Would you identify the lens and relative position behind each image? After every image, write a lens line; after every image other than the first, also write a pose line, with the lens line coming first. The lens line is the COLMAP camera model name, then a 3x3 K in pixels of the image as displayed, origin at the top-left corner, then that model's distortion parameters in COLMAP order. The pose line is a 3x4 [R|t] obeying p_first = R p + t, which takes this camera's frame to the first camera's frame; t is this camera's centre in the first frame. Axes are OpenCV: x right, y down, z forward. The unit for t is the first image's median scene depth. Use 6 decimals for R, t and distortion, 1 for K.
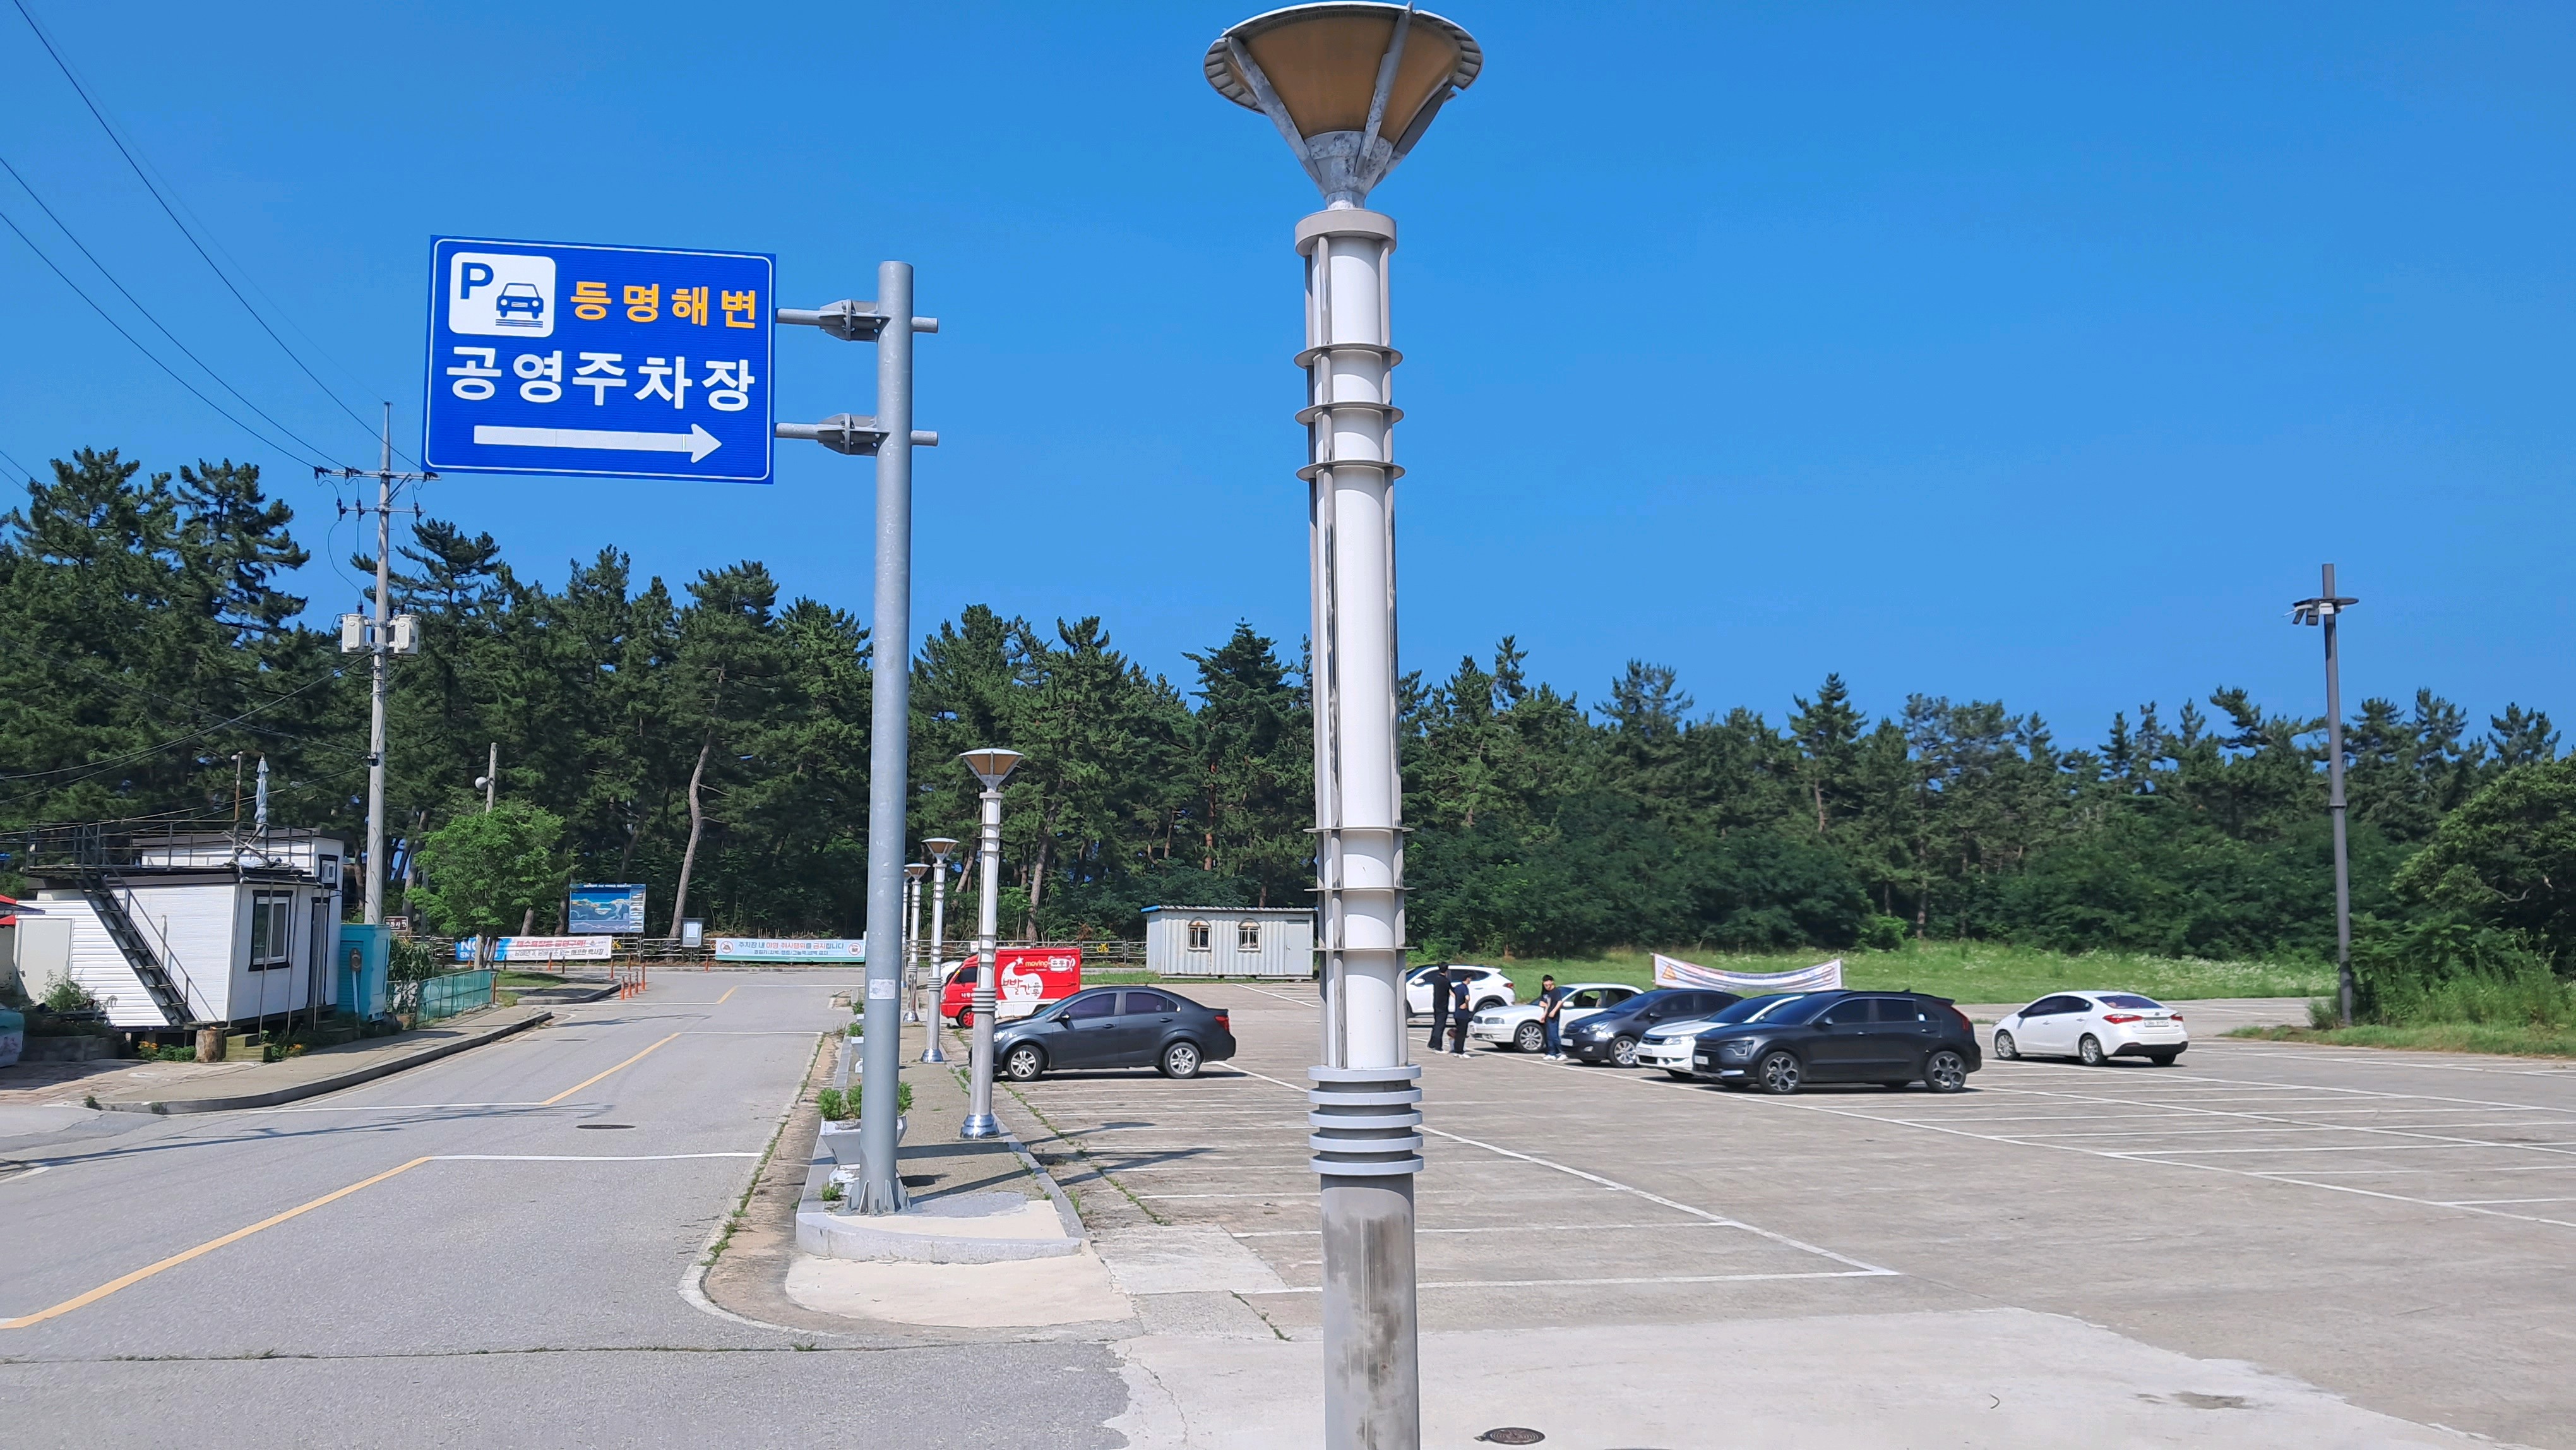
lens RADIAL K [[2063.4, 0, 1288.0], [0, 2063.4, 725.0], [0, 0, 1]] dist [0.000010, -0.000715]
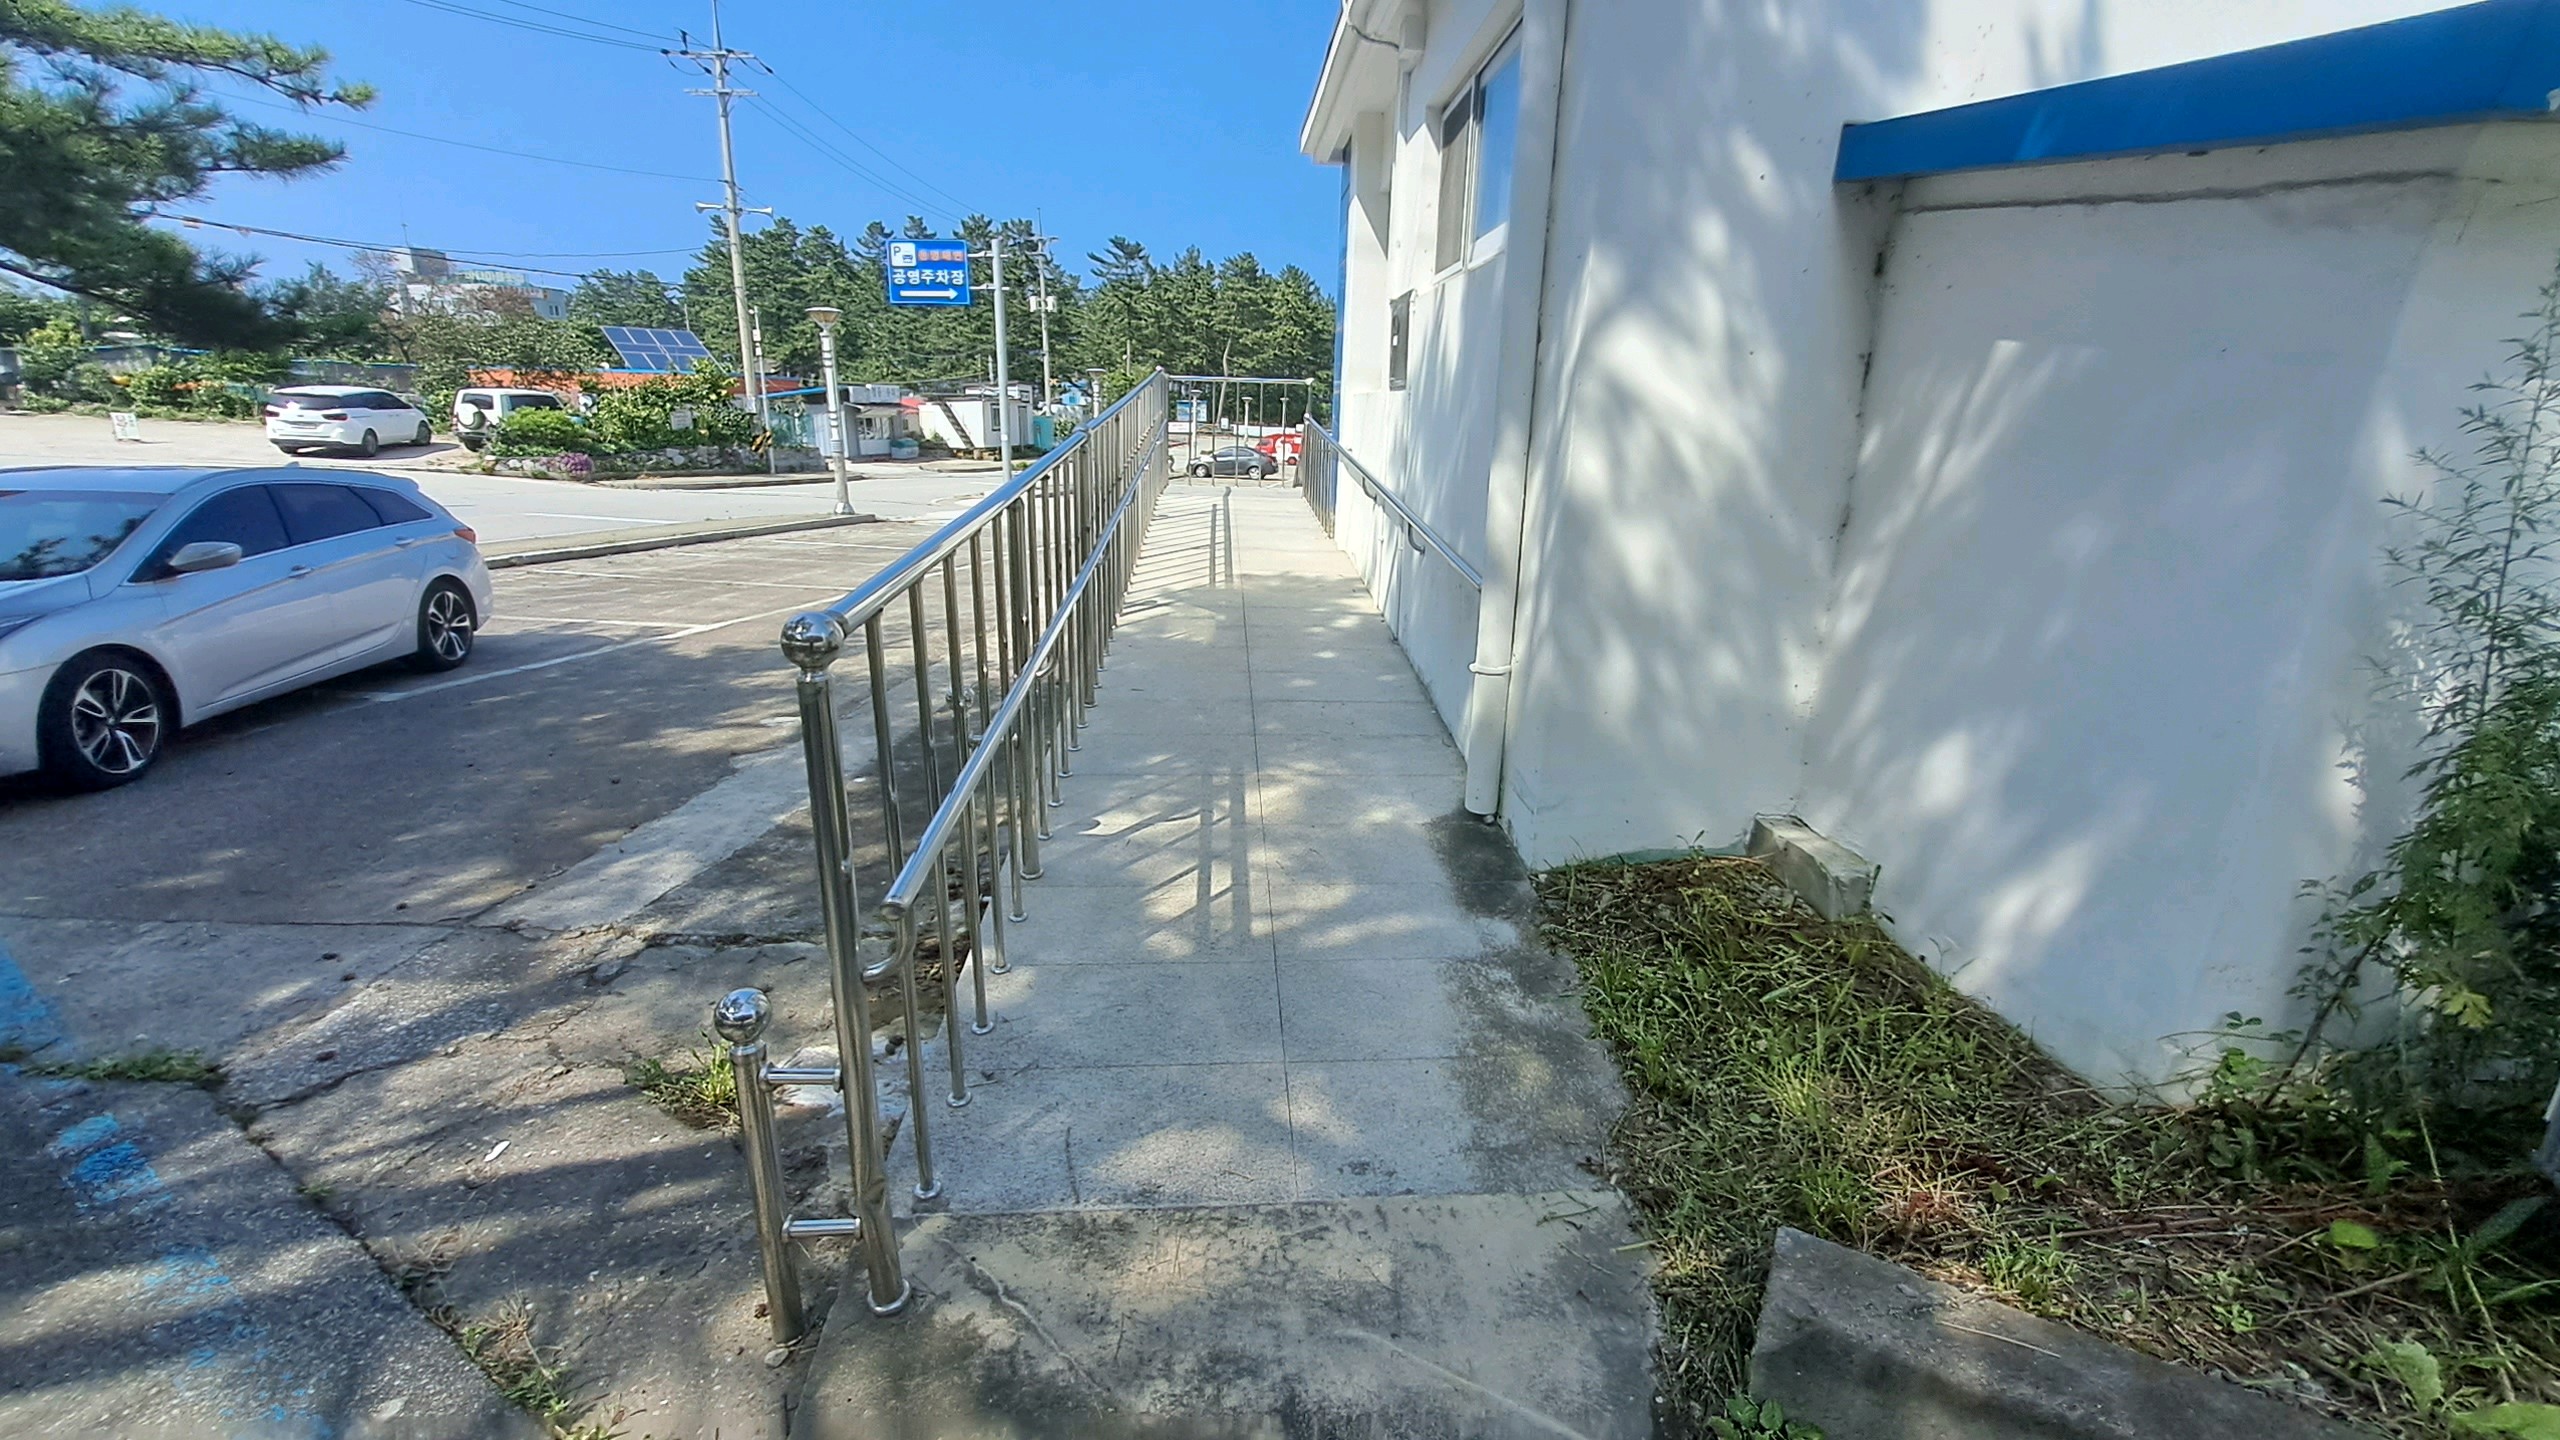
lens RADIAL K [[1080.0, 0, 1280.0], [0, 1080.0, 720.0], [0, 0, 1]] dist [0.042321, 0.000047]
pose [[0.932523, 0.120954, -0.340252, 0.510666], [0.008675, 0.934461, 0.355961, -0.051011], [0.361007, -0.334893, 0.870356, -0.399709]]
